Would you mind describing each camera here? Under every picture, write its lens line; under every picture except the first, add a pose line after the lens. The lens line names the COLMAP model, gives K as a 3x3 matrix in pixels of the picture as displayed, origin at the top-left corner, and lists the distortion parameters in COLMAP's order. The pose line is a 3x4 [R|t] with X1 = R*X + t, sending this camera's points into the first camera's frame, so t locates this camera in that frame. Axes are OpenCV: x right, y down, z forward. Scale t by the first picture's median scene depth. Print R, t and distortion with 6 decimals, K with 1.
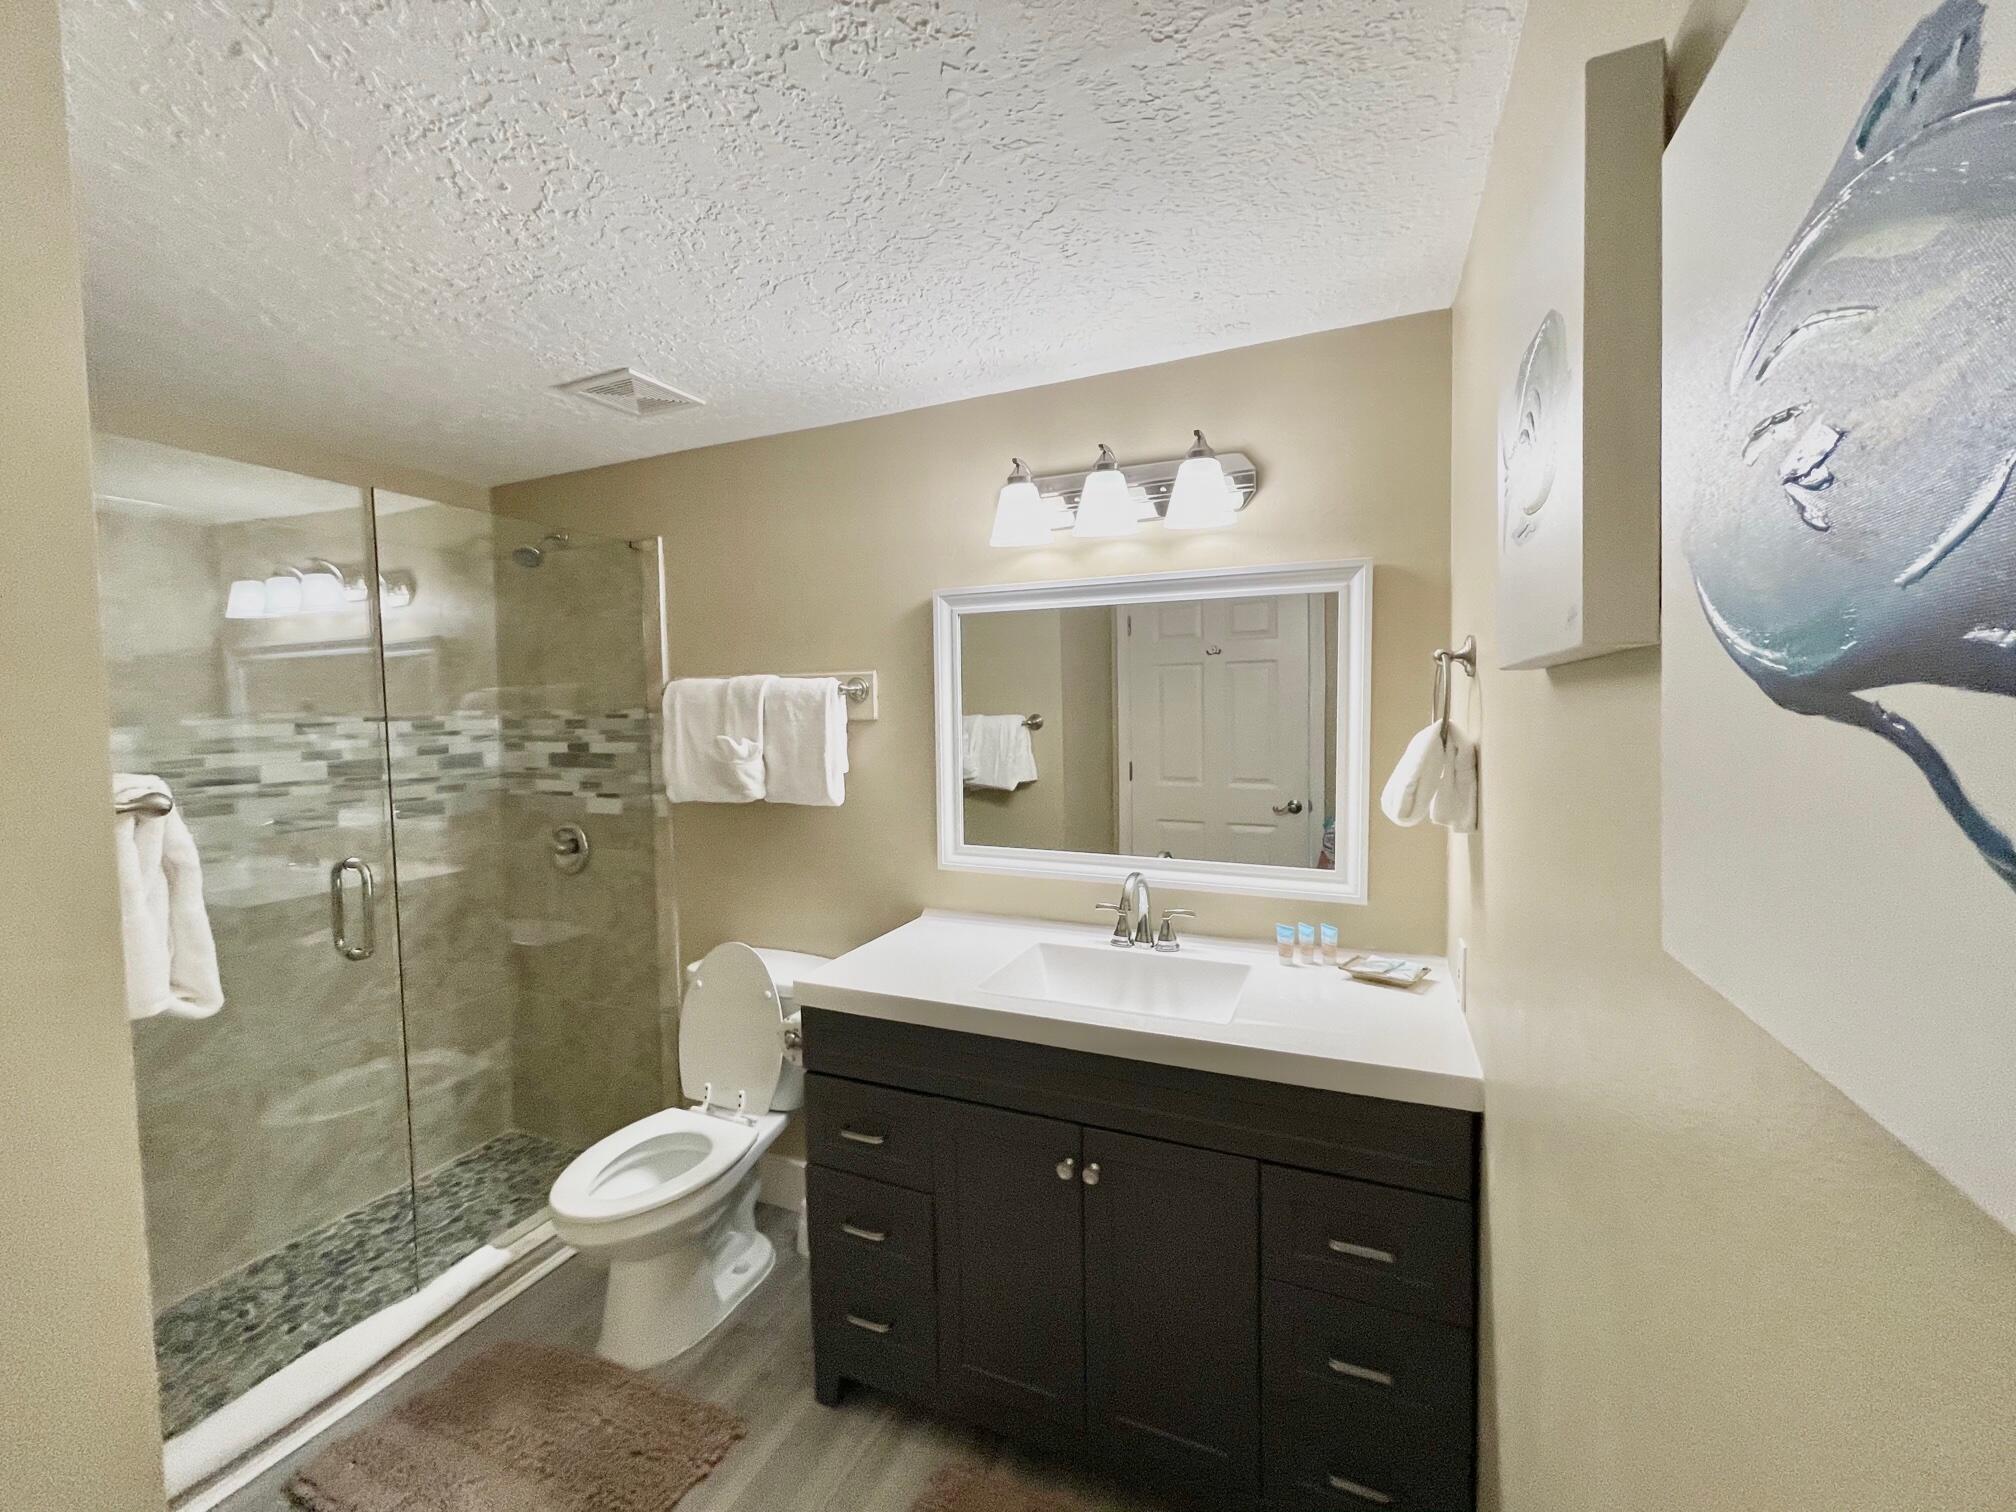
lens RADIAL K [[814.2, 0, 1004.9], [0, 814.2, 751.4], [0, 0, 1]] dist [-0.000893, 0.000320]
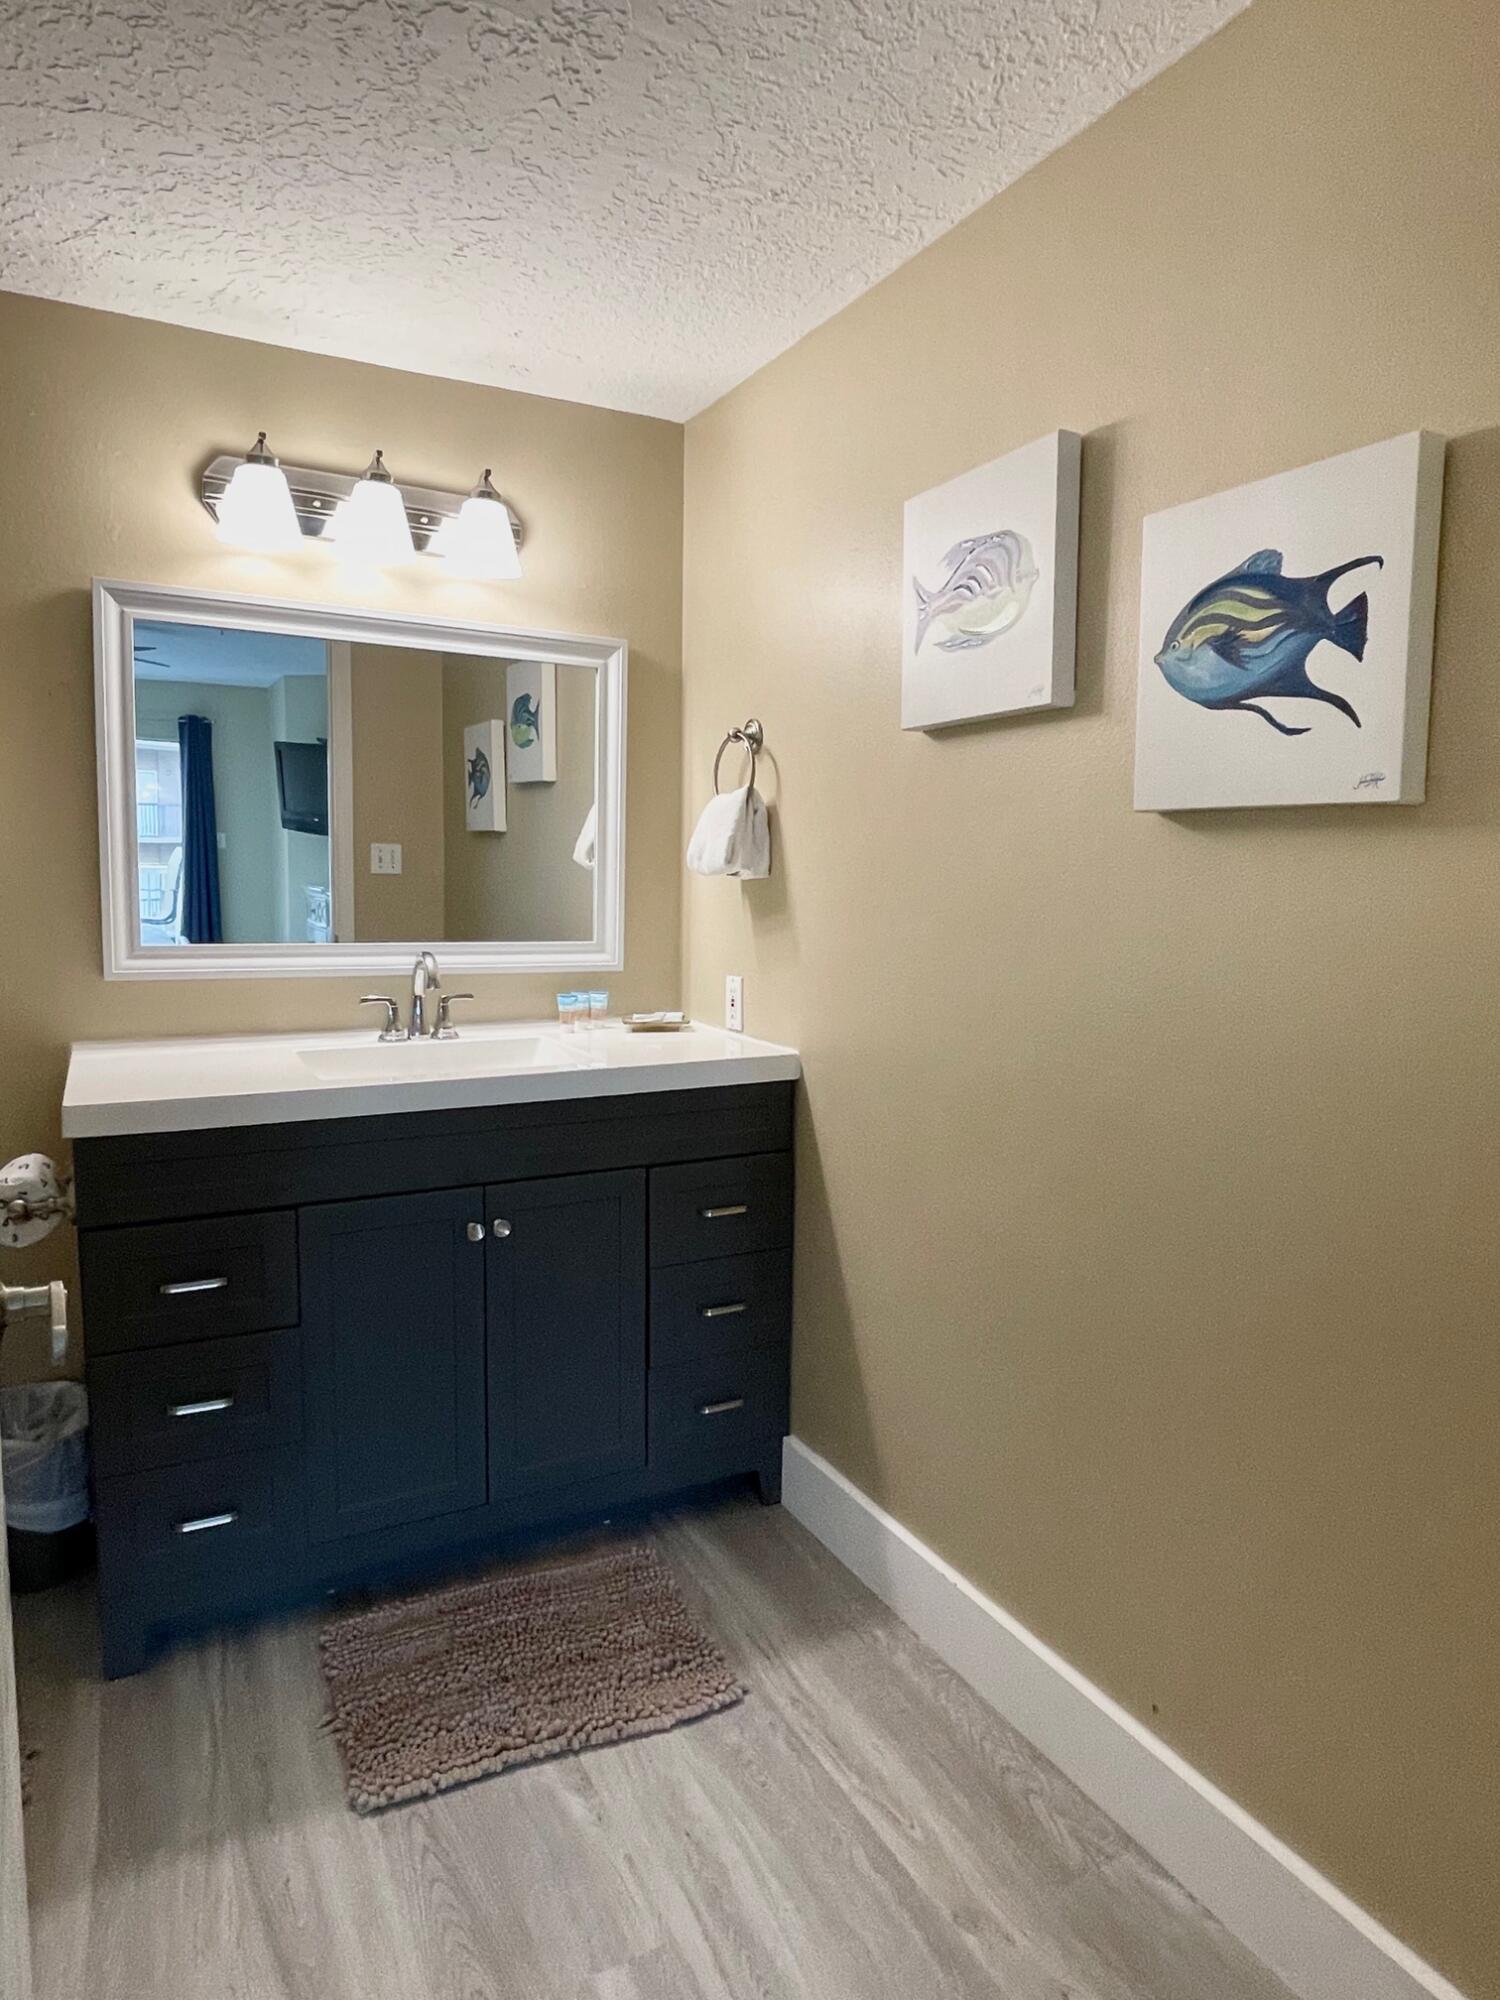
lens RADIAL K [[1217.0, 0, 750.0], [0, 1217.0, 1000.0], [0, 0, 1]] dist [0.024035, -0.035321]
pose [[0.614344, -0.057320, 0.786953, -0.691675], [0.017846, 0.998112, 0.058769, 0.131976], [-0.788836, -0.022060, 0.614207, -0.110284]]
